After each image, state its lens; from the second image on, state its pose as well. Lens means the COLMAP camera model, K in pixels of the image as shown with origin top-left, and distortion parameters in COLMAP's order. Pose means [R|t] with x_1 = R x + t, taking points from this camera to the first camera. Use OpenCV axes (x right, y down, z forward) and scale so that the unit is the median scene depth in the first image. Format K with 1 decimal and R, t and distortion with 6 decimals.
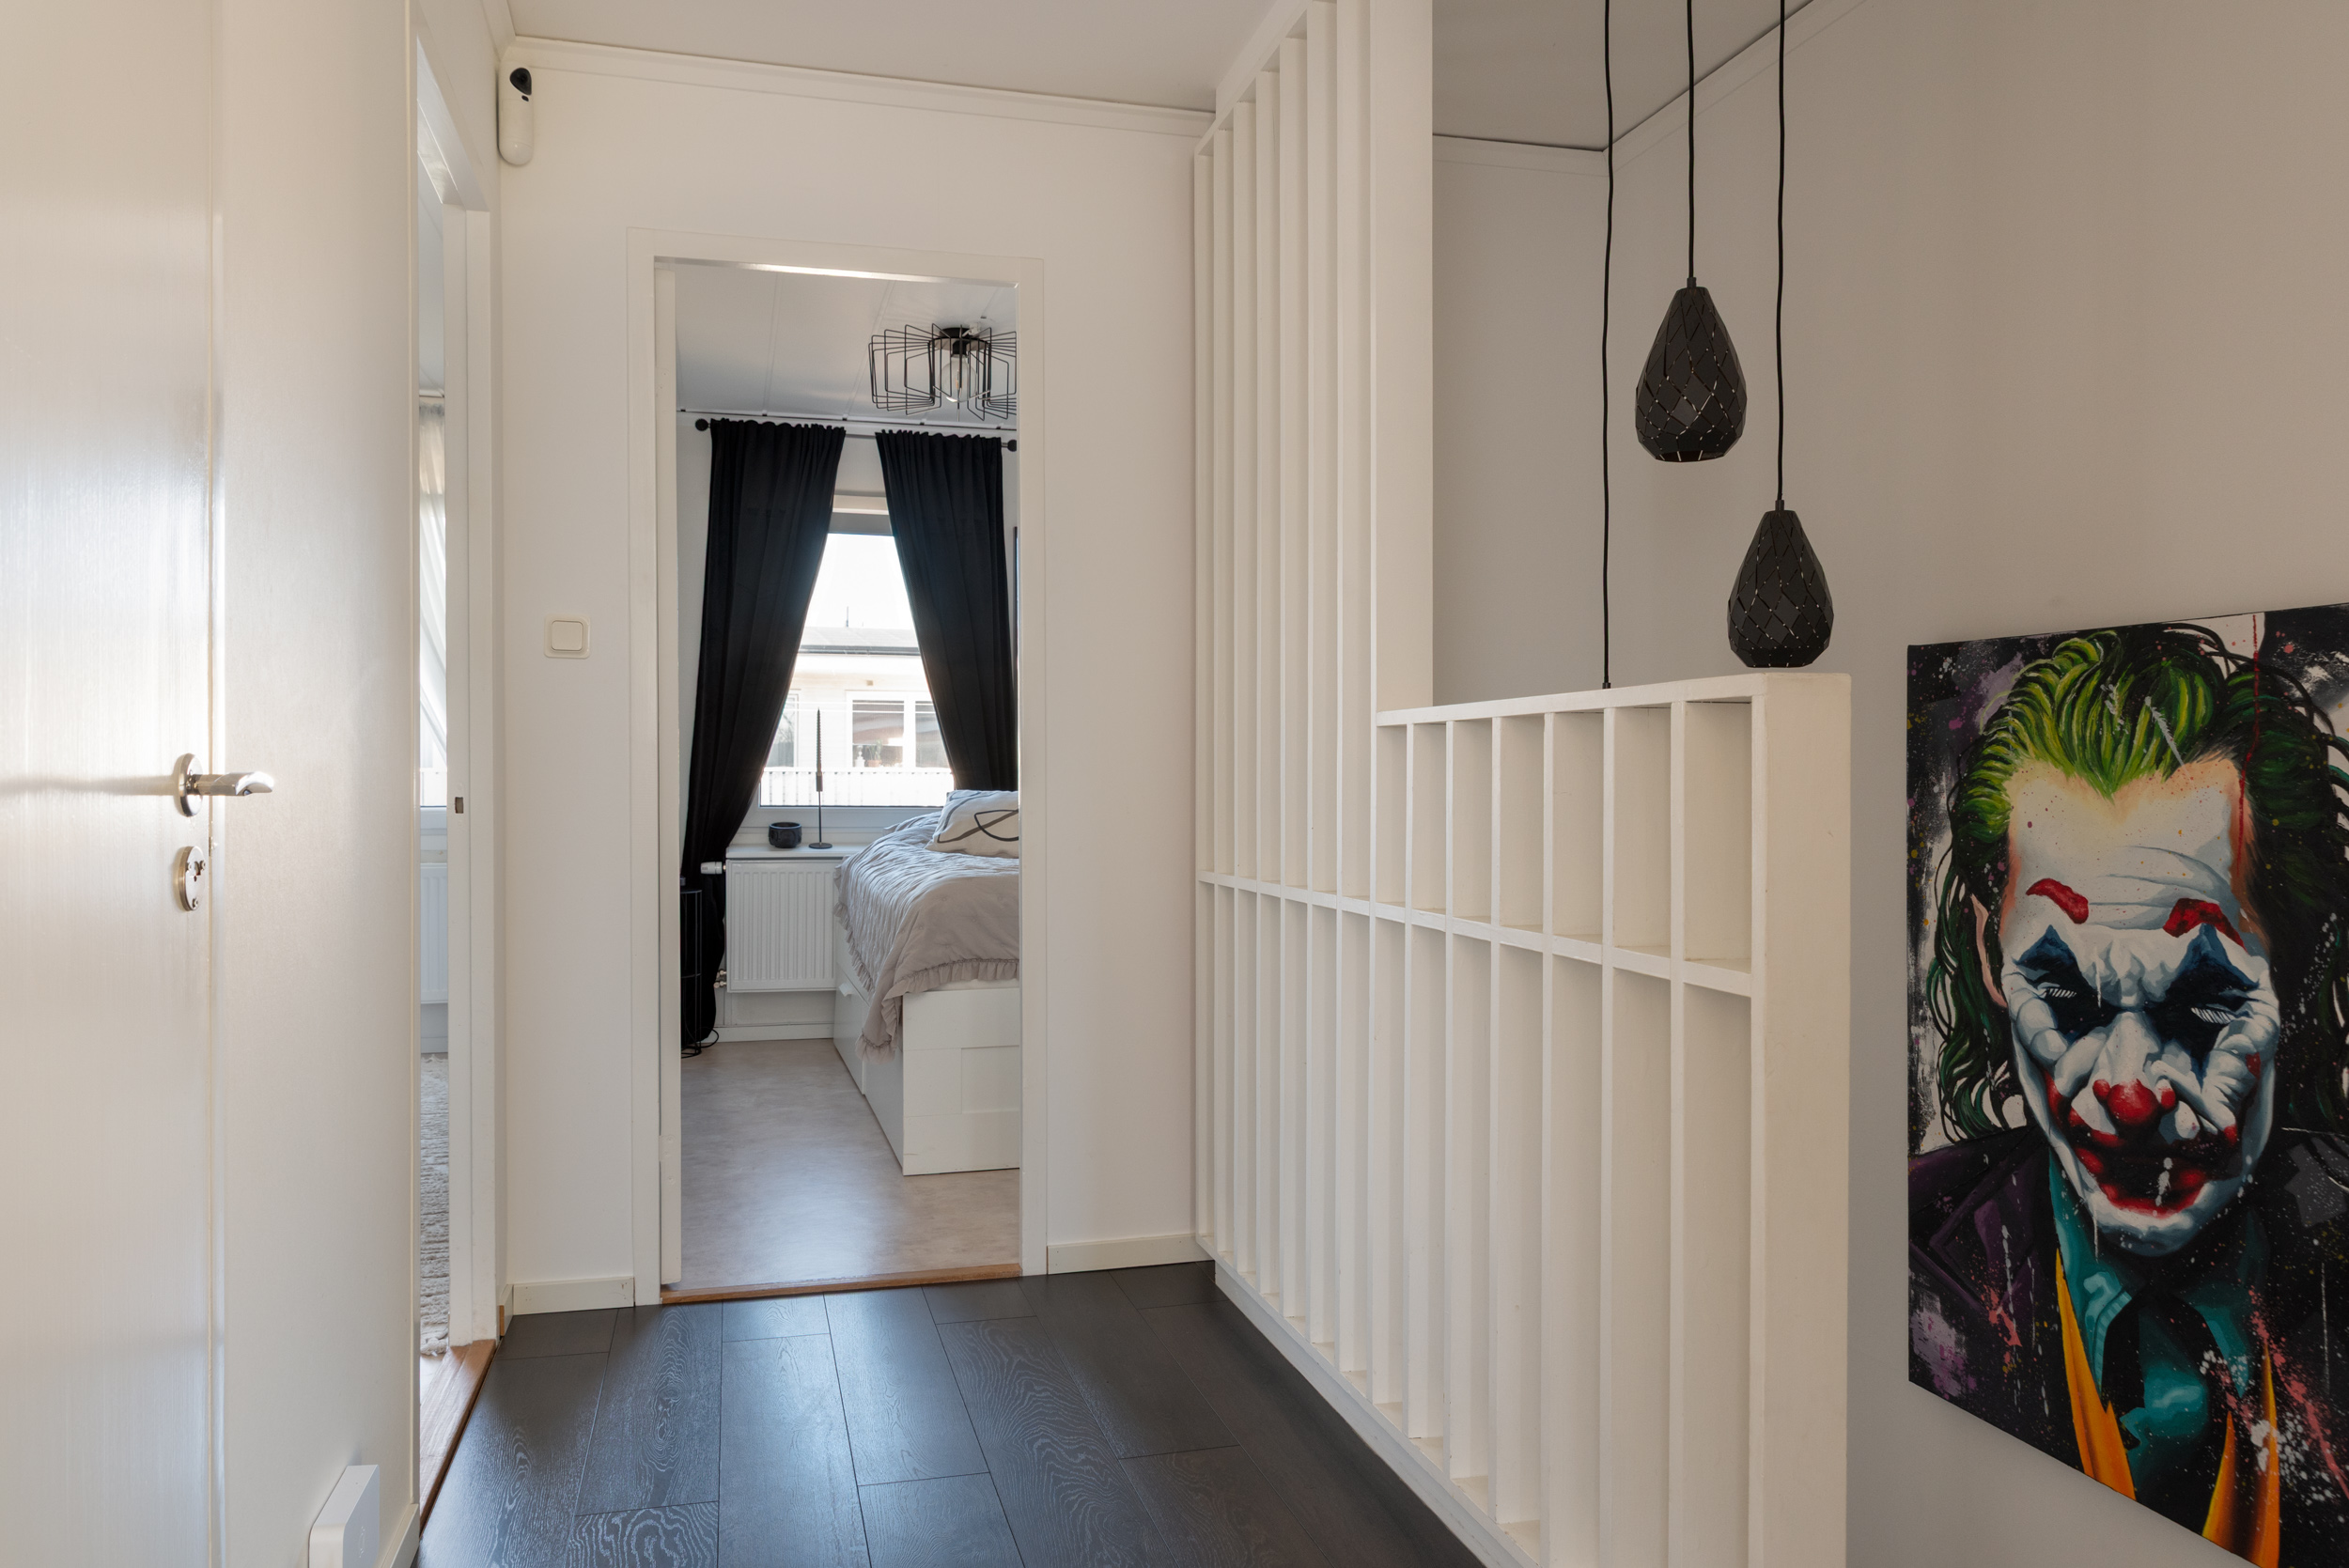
lens RADIAL K [[1574.8, 0, 1156.9], [0, 1574.8, 779.7], [0, 0, 1]] dist [-0.002638, -0.002374]
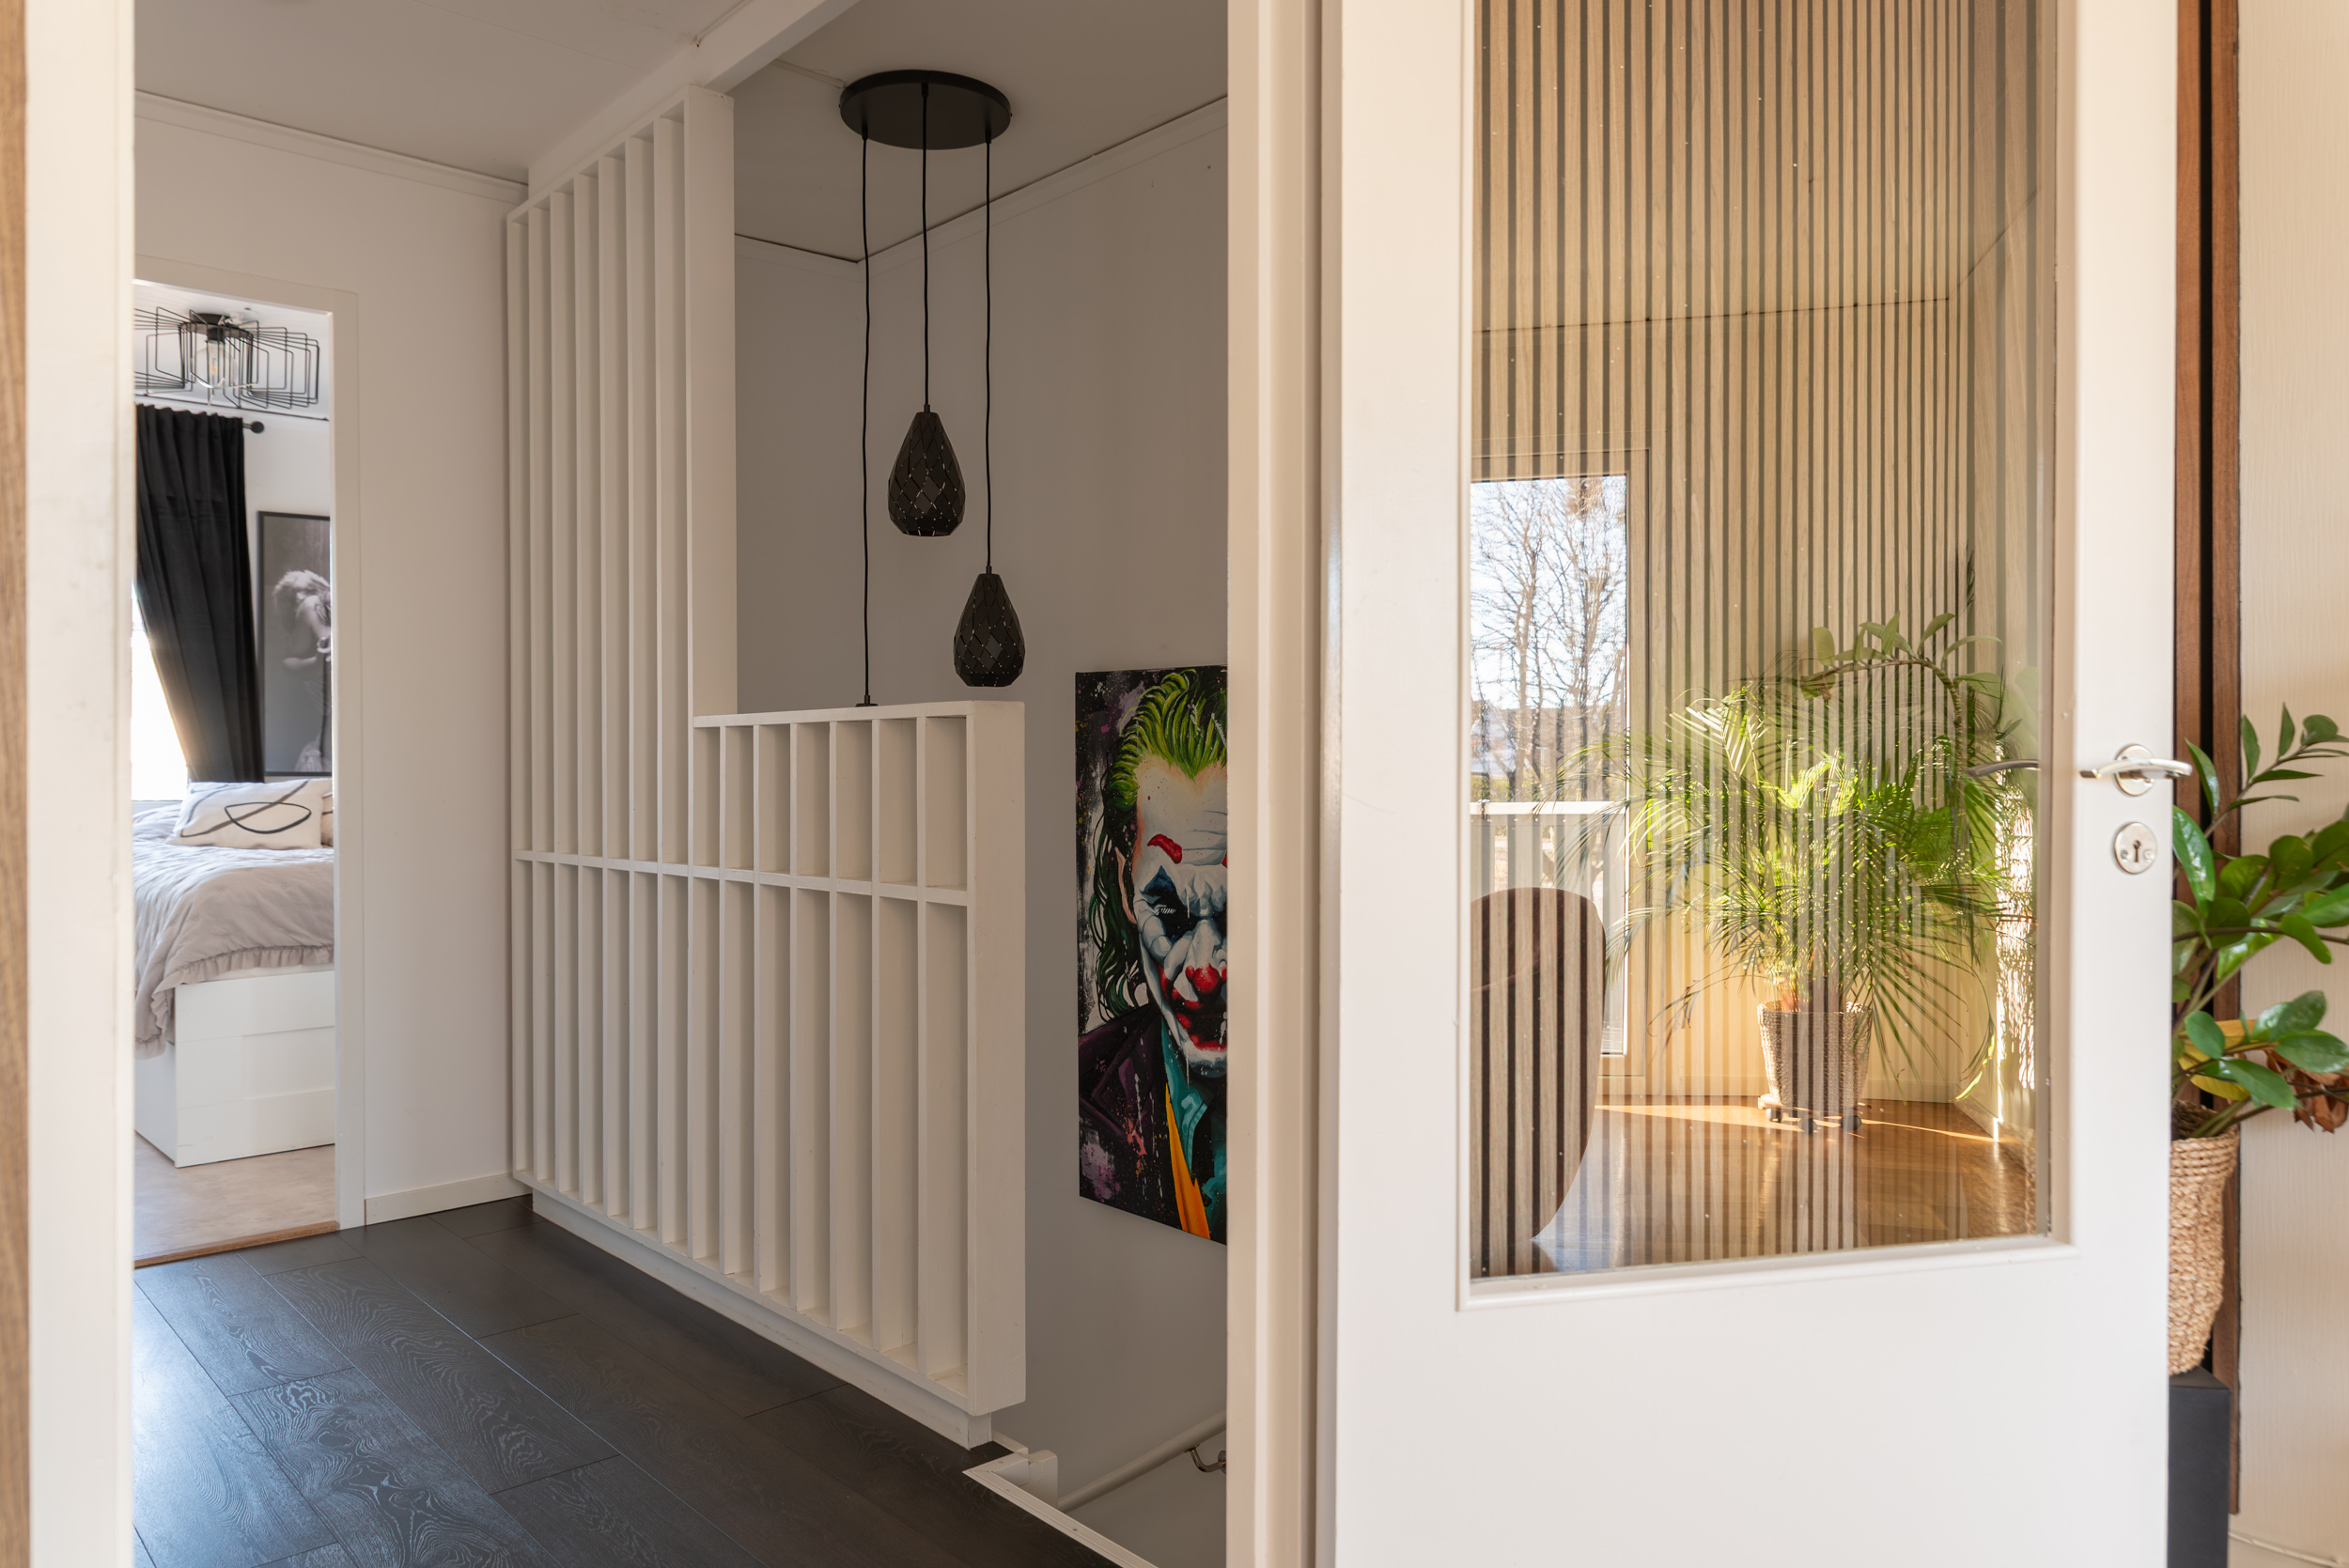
lens RADIAL K [[1574.8, 0, 1156.9], [0, 1574.8, 779.7], [0, 0, 1]] dist [-0.002638, -0.002374]
pose [[0.890517, -0.007393, 0.454889, -0.104705], [0.004470, 0.999962, 0.007501, 0.000347], [-0.454927, -0.004647, 0.890517, -0.303971]]
